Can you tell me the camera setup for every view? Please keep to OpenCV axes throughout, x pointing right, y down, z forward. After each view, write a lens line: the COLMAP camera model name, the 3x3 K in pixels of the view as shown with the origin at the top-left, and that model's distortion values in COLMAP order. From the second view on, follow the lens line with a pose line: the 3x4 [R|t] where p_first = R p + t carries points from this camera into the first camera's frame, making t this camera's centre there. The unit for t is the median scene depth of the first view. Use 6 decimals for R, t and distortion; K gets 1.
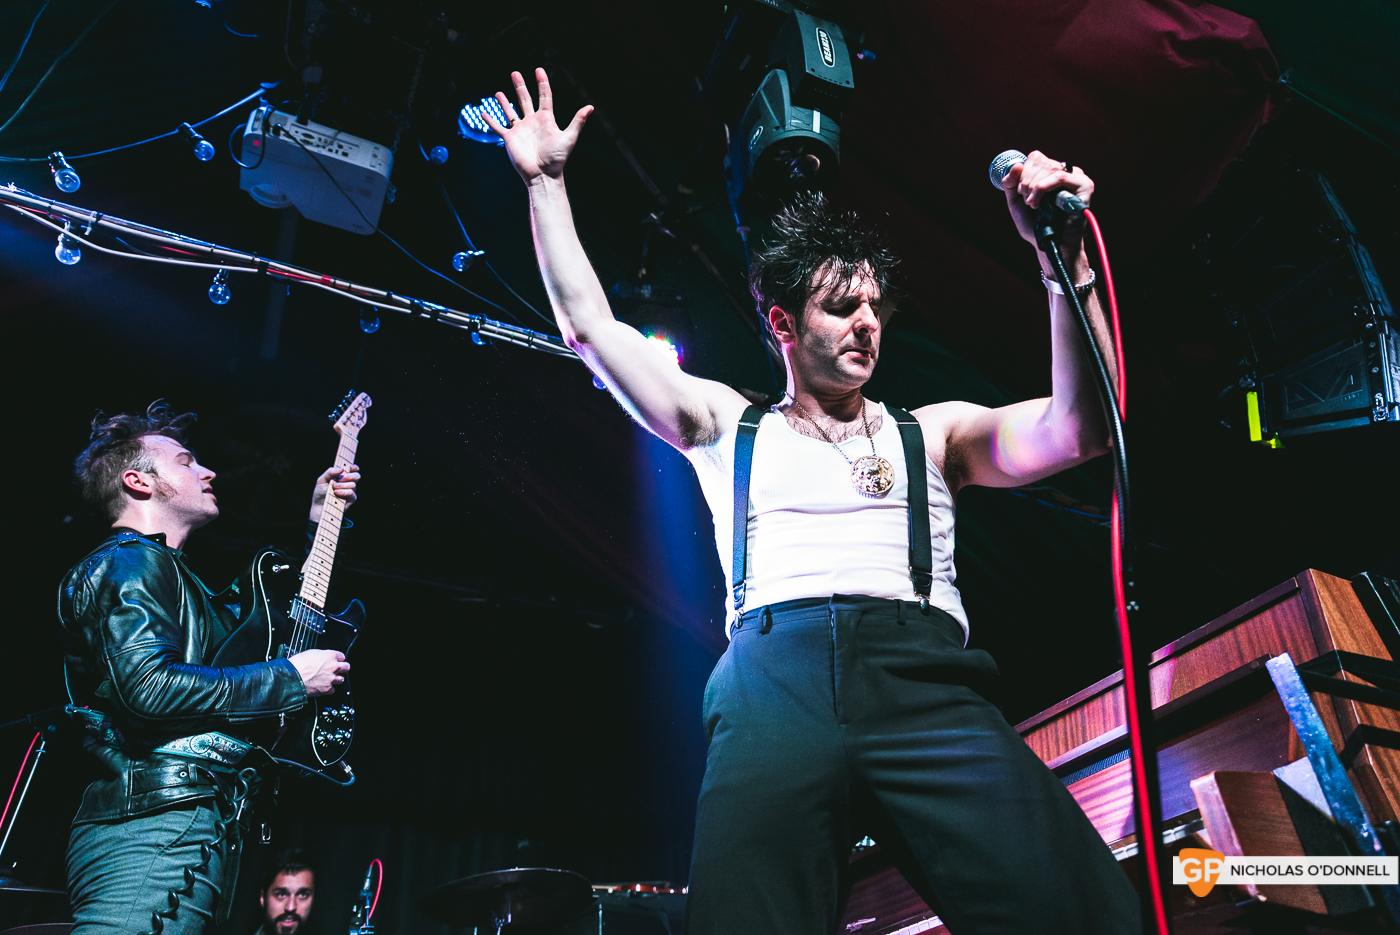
lens RADIAL K [[958.9, 0, 678.3], [0, 958.9, 455.0], [0, 0, 1]] dist [-0.001877, 0.004098]
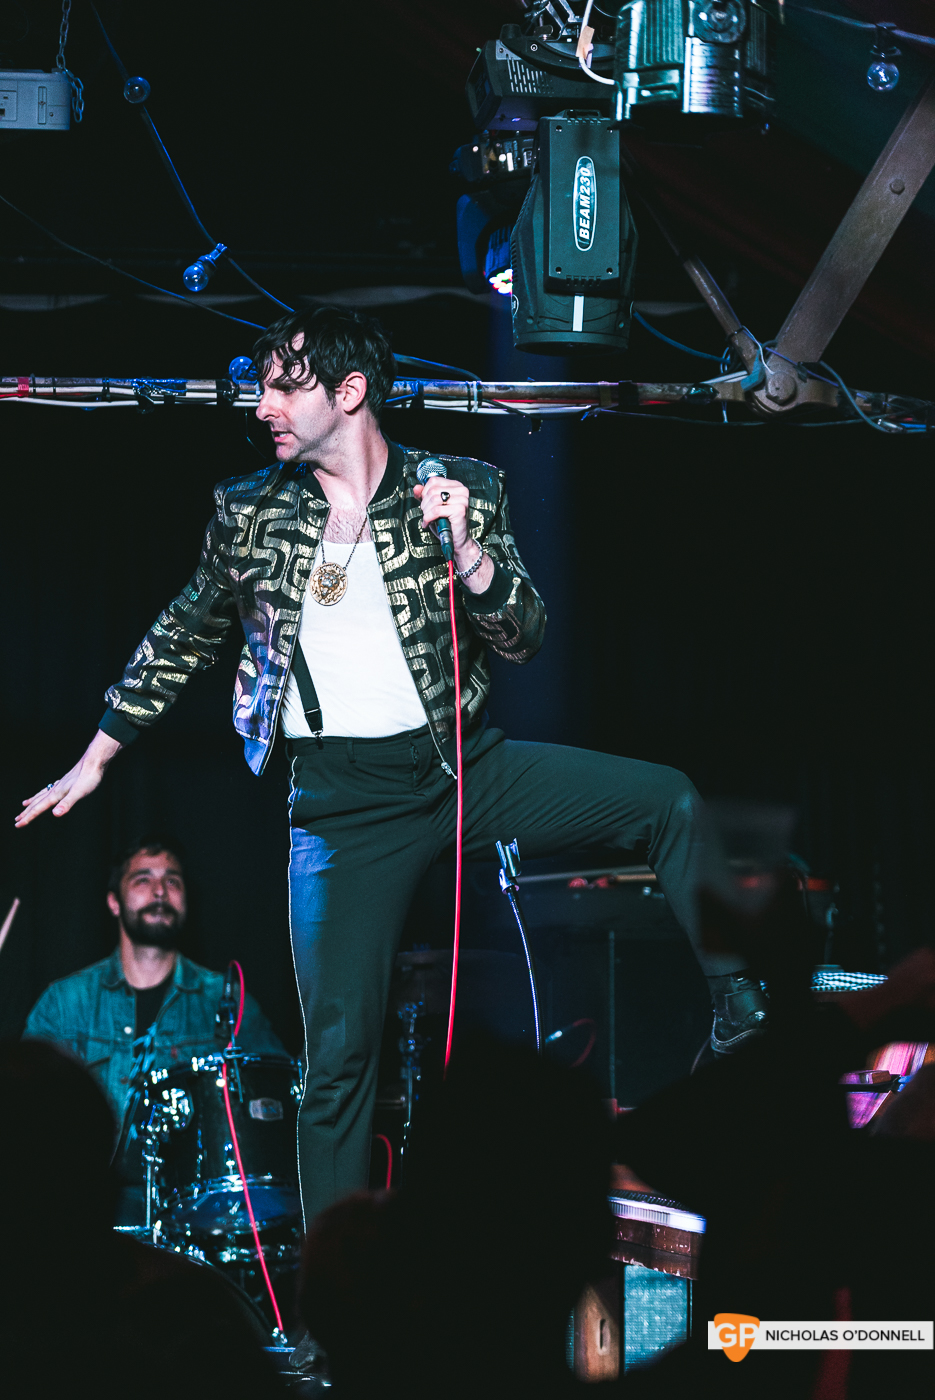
lens RADIAL K [[4444.0, 0, 467.5], [0, 4444.0, 700.0], [0, 0, 1]] dist [-0.055474, 0.978796]
pose [[0.954902, 0.022780, -0.296046, 0.968184], [0.147856, 0.828161, 0.540637, -1.753172], [0.257489, -0.560027, 0.787444, -1.728710]]
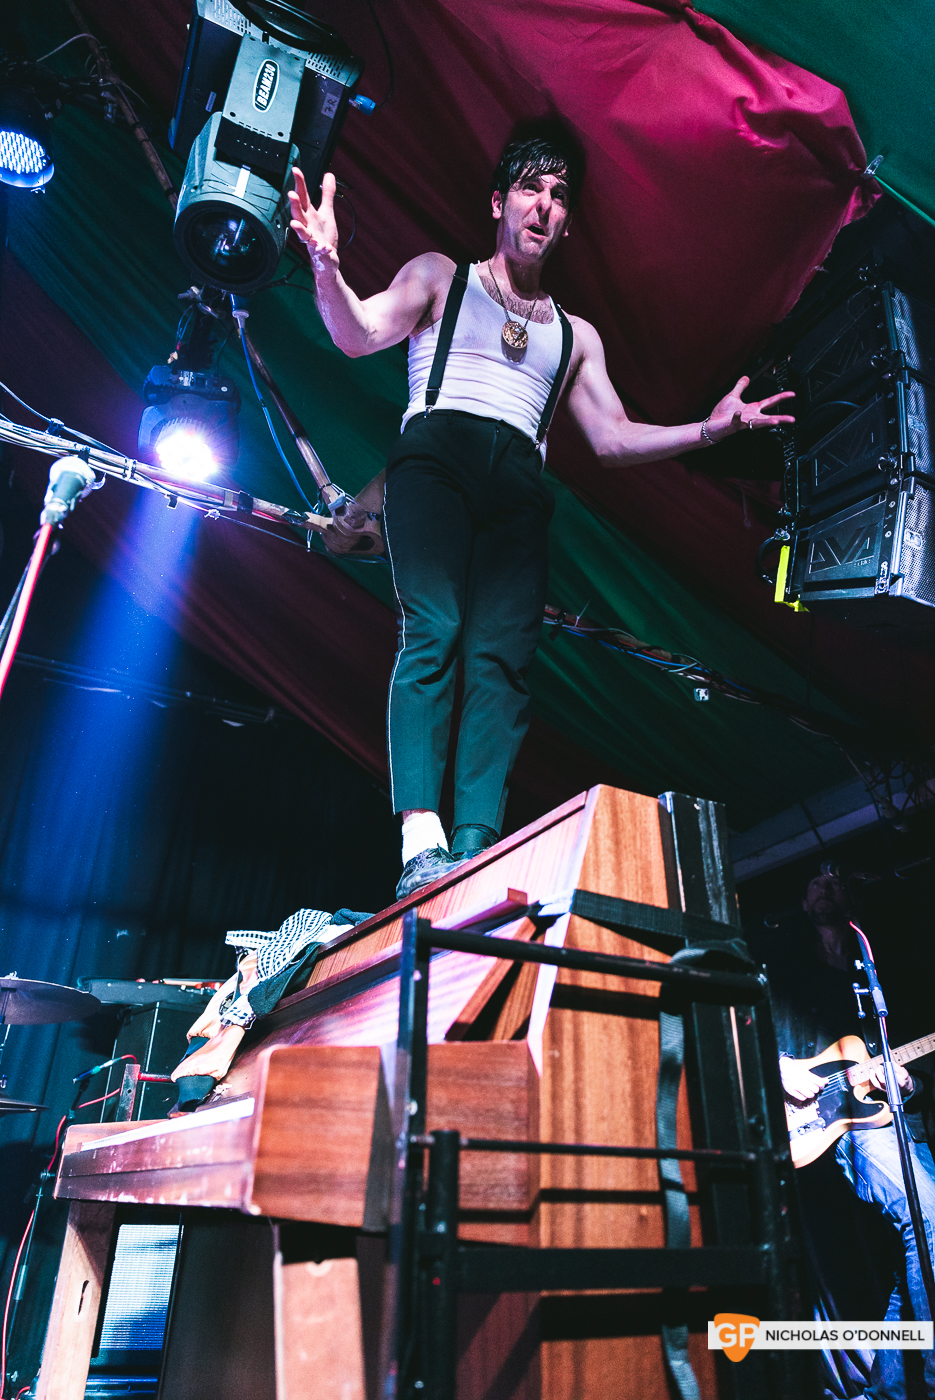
lens RADIAL K [[933.0, 0, 467.5], [0, 933.0, 700.0], [0, 0, 1]] dist [-0.001306, -0.000499]
pose [[0.997396, 0.071834, -0.006364, 0.324284], [-0.069754, 0.983368, 0.167697, -0.050423], [0.018304, -0.166816, 0.985818, 0.119423]]
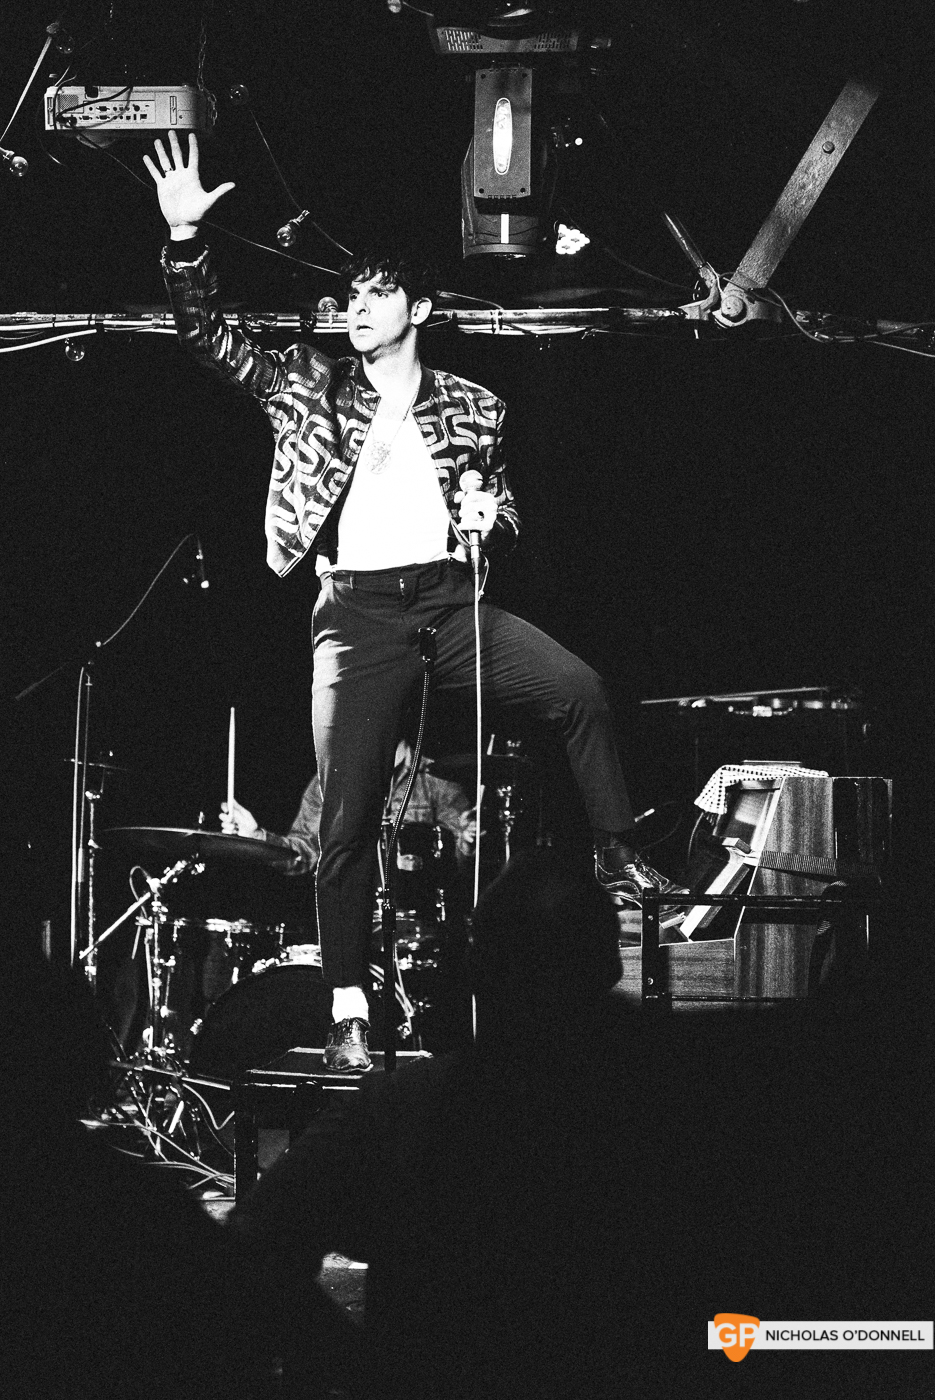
lens RADIAL K [[2379.3, 0, 436.2], [0, 2379.3, 655.3], [0, 0, 1]] dist [0.008893, -0.000281]
pose [[0.870931, 0.027561, -0.490633, 1.084534], [0.259018, 0.822721, 0.506004, -1.047181], [0.417600, -0.567777, 0.709394, -0.816248]]
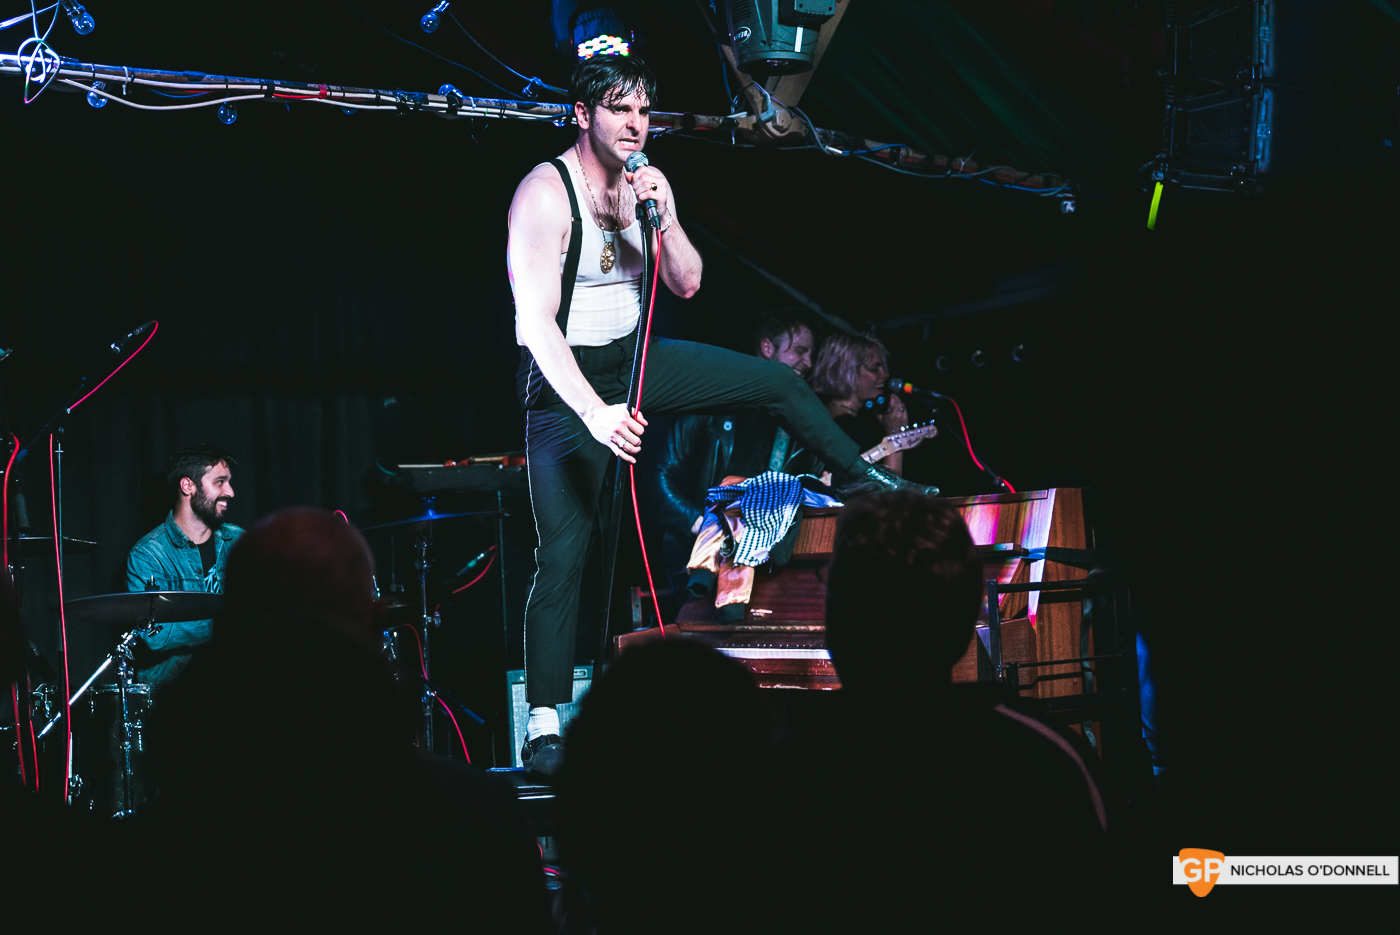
lens RADIAL K [[2094.1, 0, 668.6], [0, 2094.1, 434.3], [0, 0, 1]] dist [0.038652, -0.065288]
pose [[0.990257, 0.005269, 0.139152, -0.300875], [-0.082369, 0.827883, 0.554819, -1.140113], [-0.112278, -0.560876, 0.820251, -1.096330]]
